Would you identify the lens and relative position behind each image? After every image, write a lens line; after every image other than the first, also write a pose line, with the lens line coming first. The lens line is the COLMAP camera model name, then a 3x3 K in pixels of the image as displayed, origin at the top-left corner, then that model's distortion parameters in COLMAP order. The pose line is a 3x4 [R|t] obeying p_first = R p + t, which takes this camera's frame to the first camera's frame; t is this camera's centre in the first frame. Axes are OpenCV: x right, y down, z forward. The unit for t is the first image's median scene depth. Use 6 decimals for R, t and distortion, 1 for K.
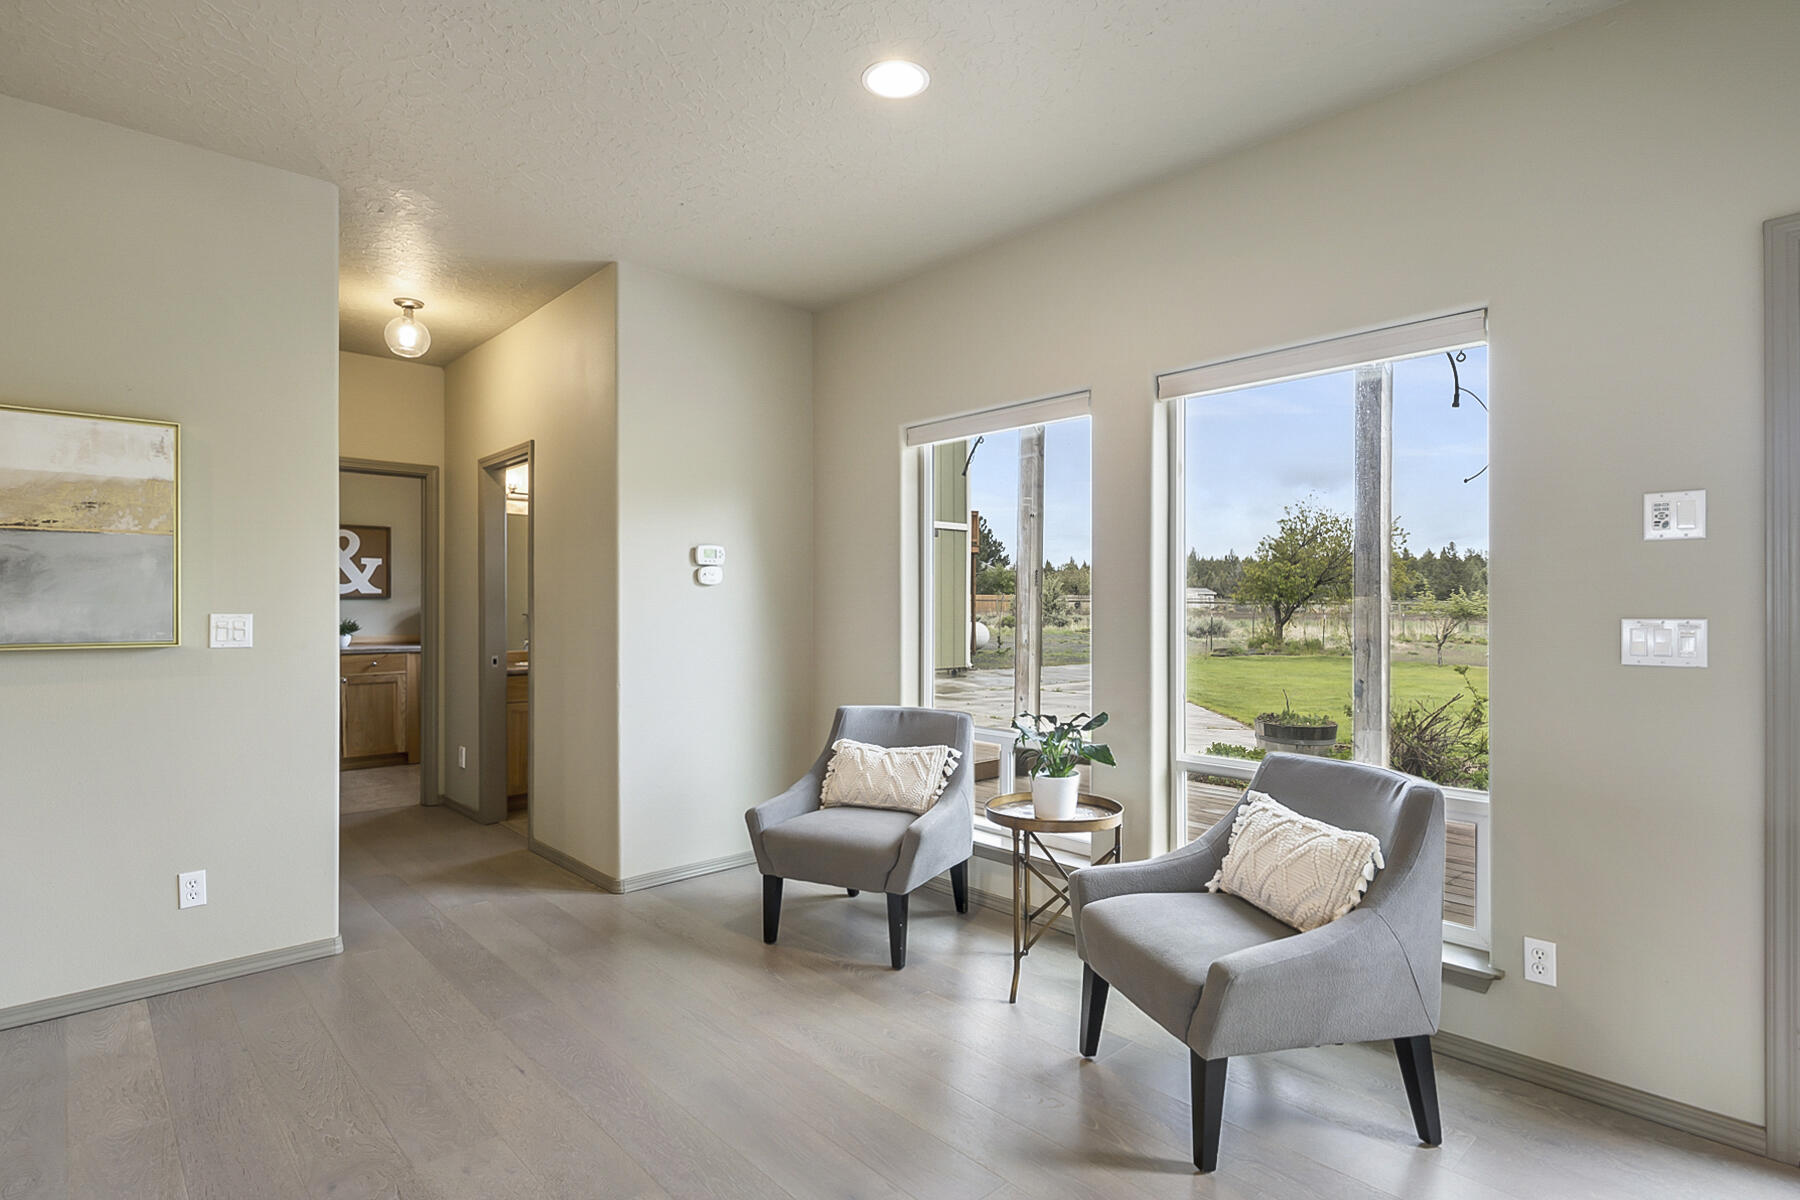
lens RADIAL K [[914.2, 0, 897.1], [0, 914.2, 605.7], [0, 0, 1]] dist [-0.012340, -0.000712]
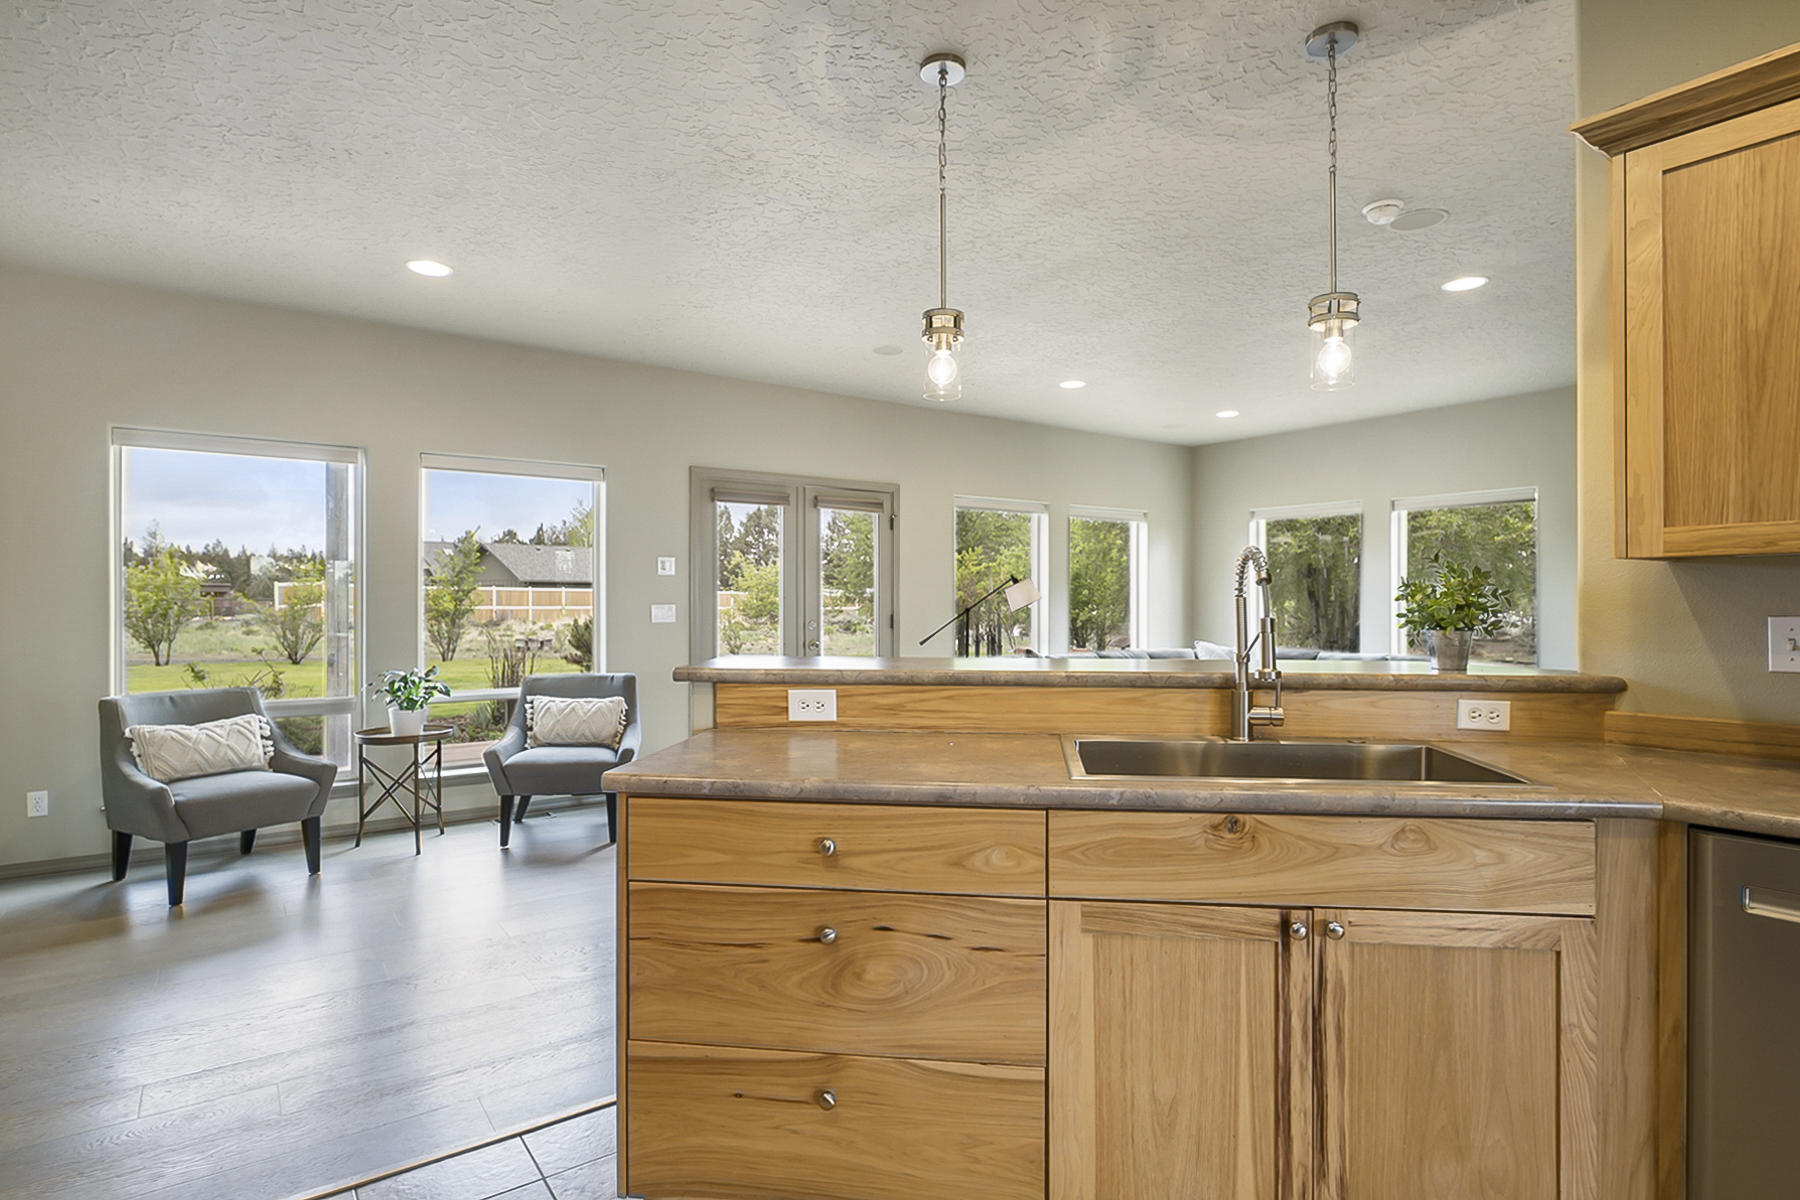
lens RADIAL K [[932.8, 0, 900.0], [0, 932.8, 600.0], [0, 0, 1]] dist [-0.006309, -0.000695]
pose [[0.110515, -0.000776, 0.993874, -1.107189], [-0.001849, 0.999998, 0.000986, -0.001871], [-0.993873, -0.001946, 0.110514, 0.006001]]
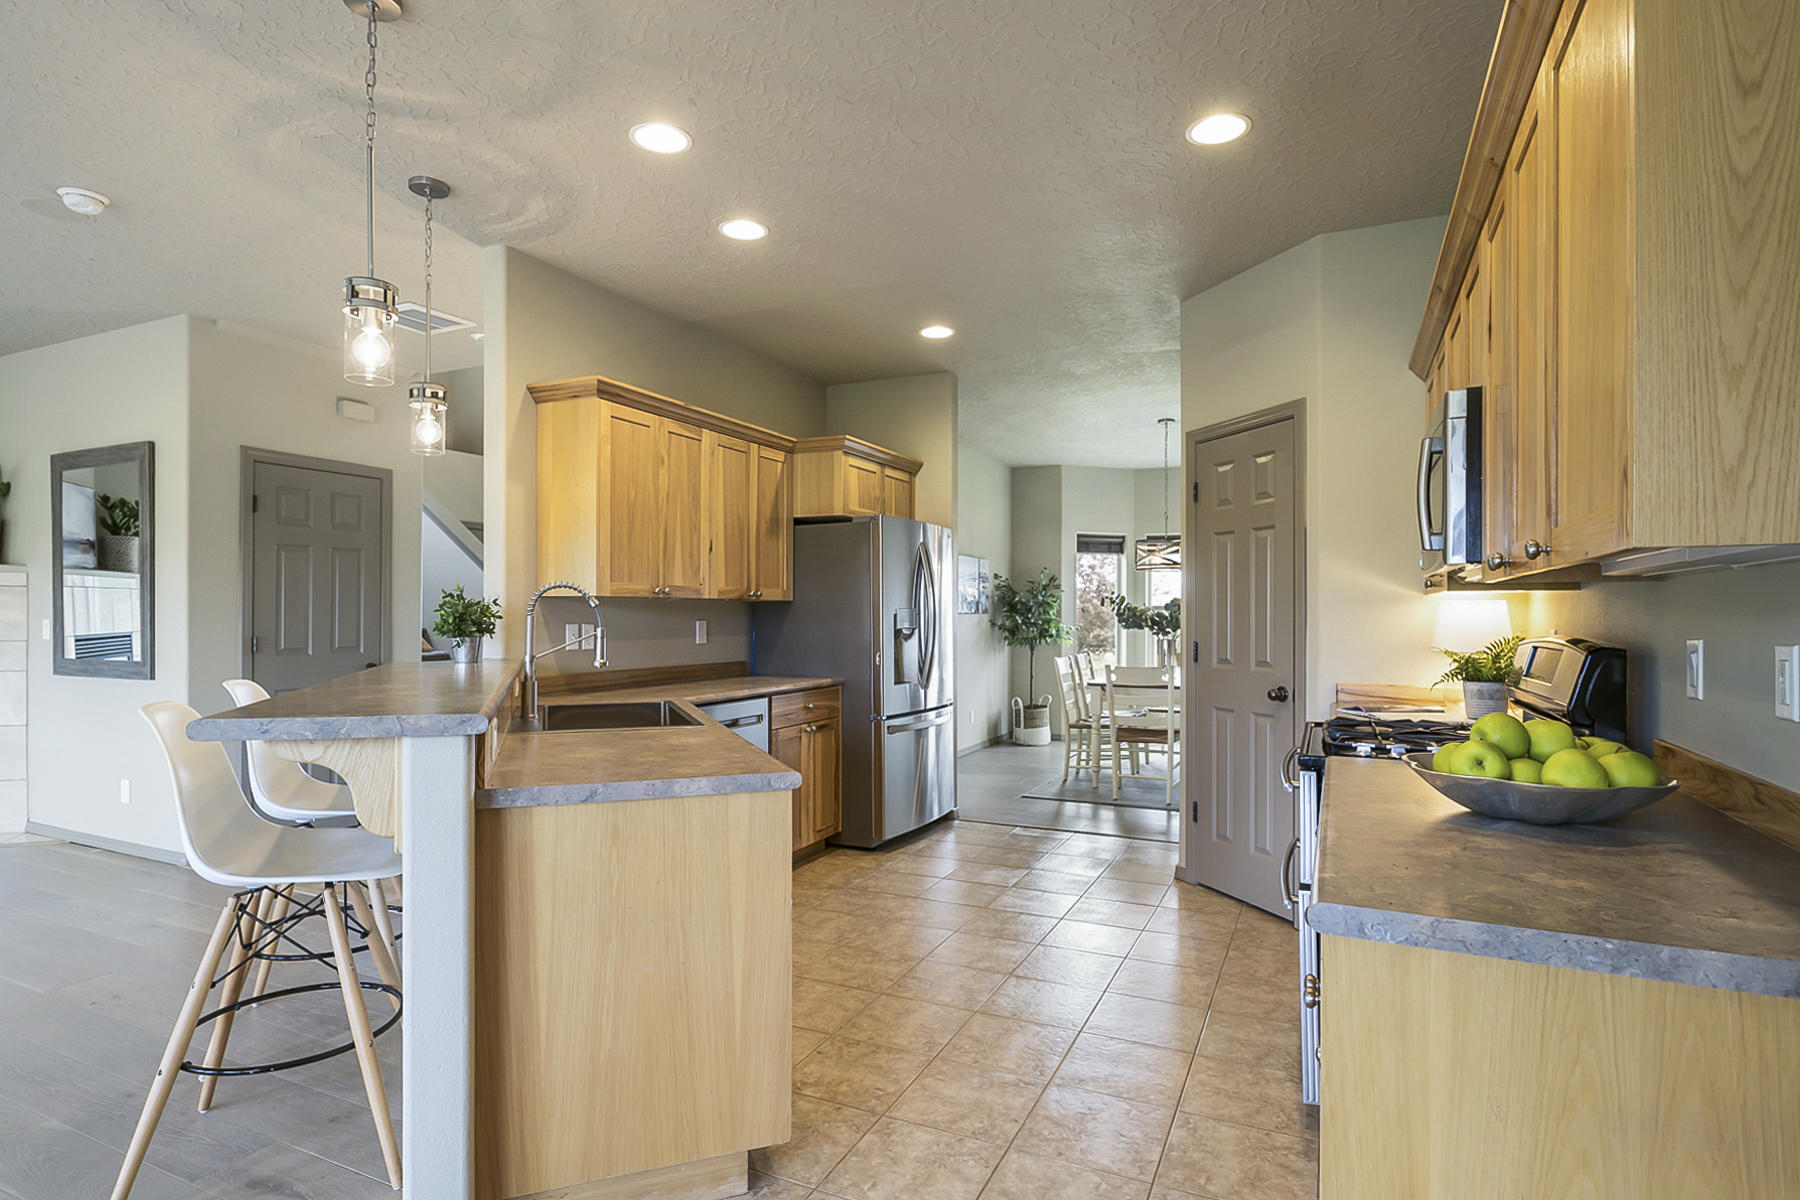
lens RADIAL K [[941.4, 0, 895.5], [0, 941.4, 607.1], [0, 0, 1]] dist [-0.004246, -0.001038]
pose [[-0.929875, -0.005640, -0.367832, -0.472379], [-0.002200, 0.999950, -0.009770, -0.002714], [0.367869, -0.008276, -0.929841, 0.780648]]
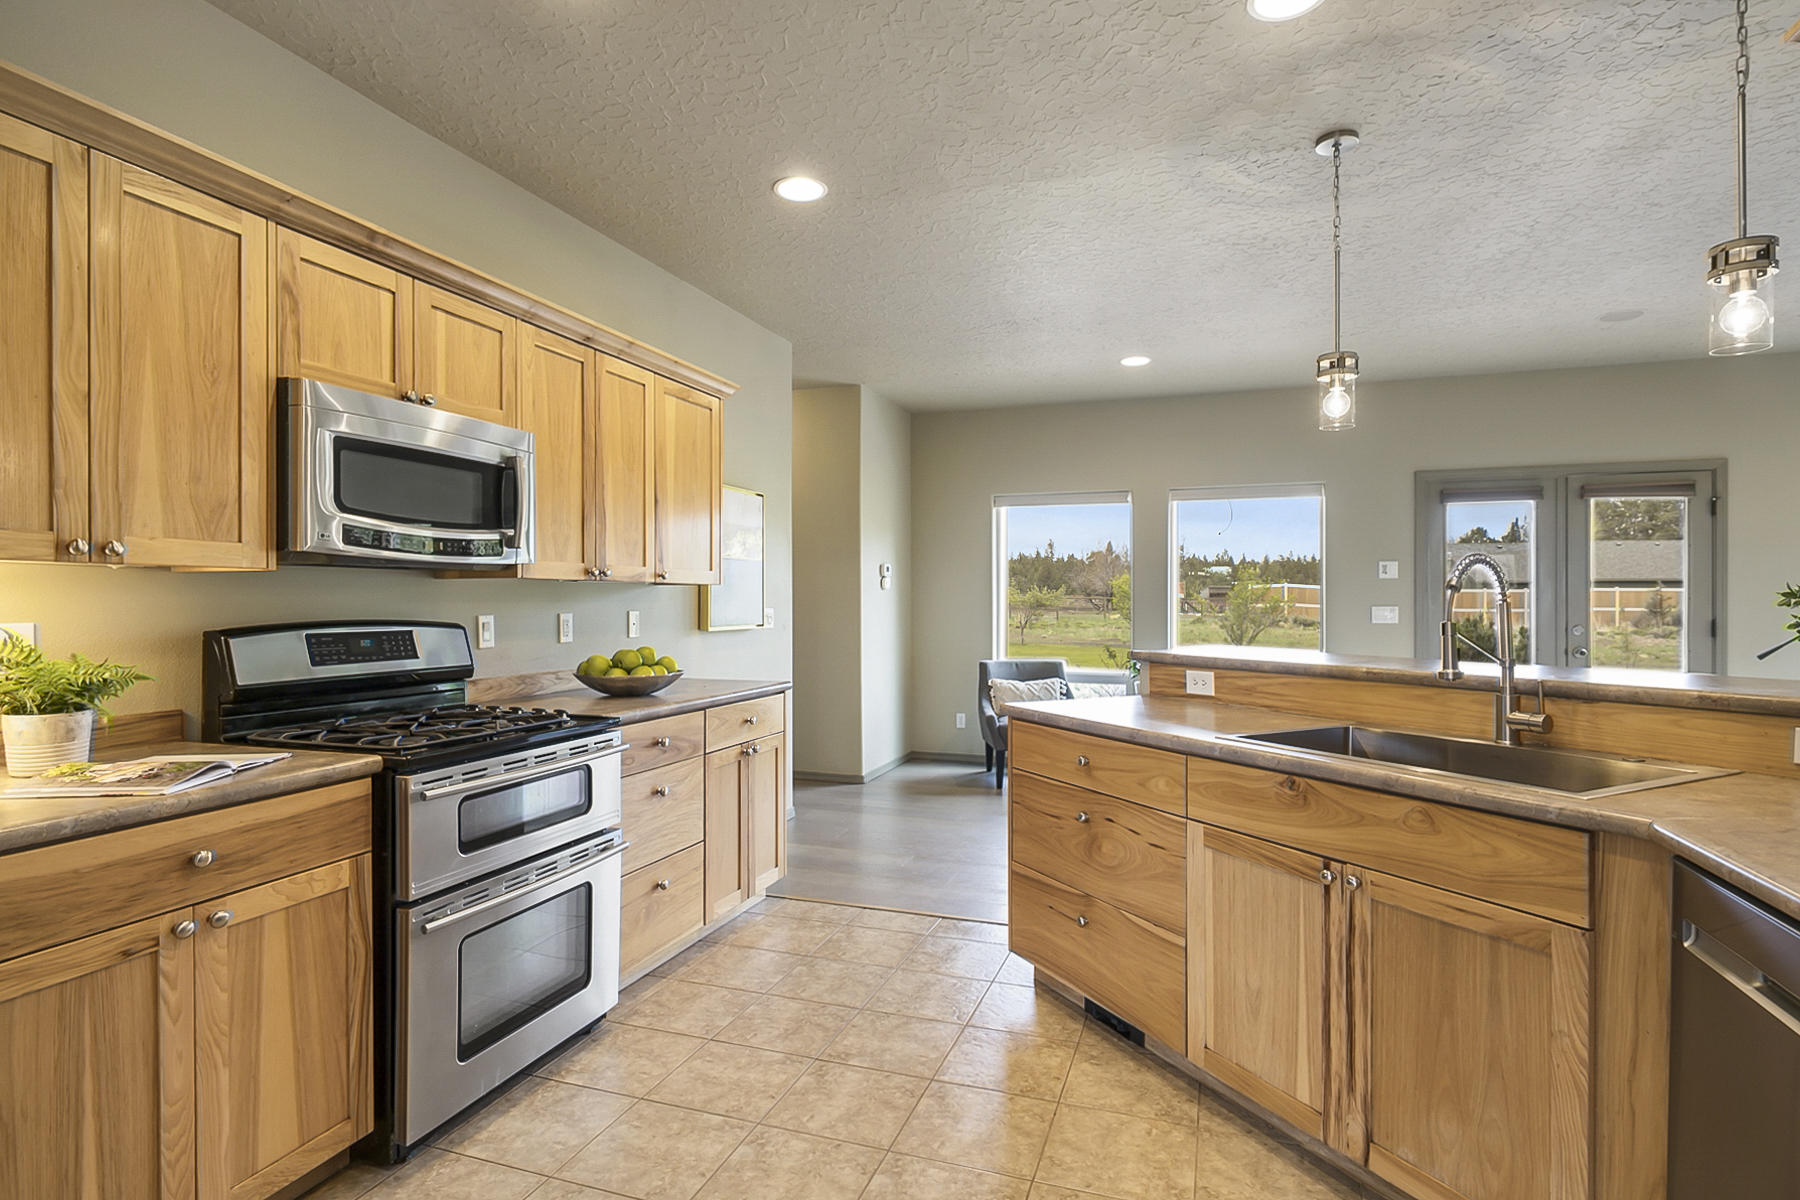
lens RADIAL K [[914.2, 0, 897.1], [0, 914.2, 605.7], [0, 0, 1]] dist [-0.012340, -0.000712]
pose [[0.885240, -0.003991, 0.465118, -1.111472], [0.000914, 0.999976, 0.006841, -0.005482], [-0.465134, -0.005631, 0.885222, -0.488313]]
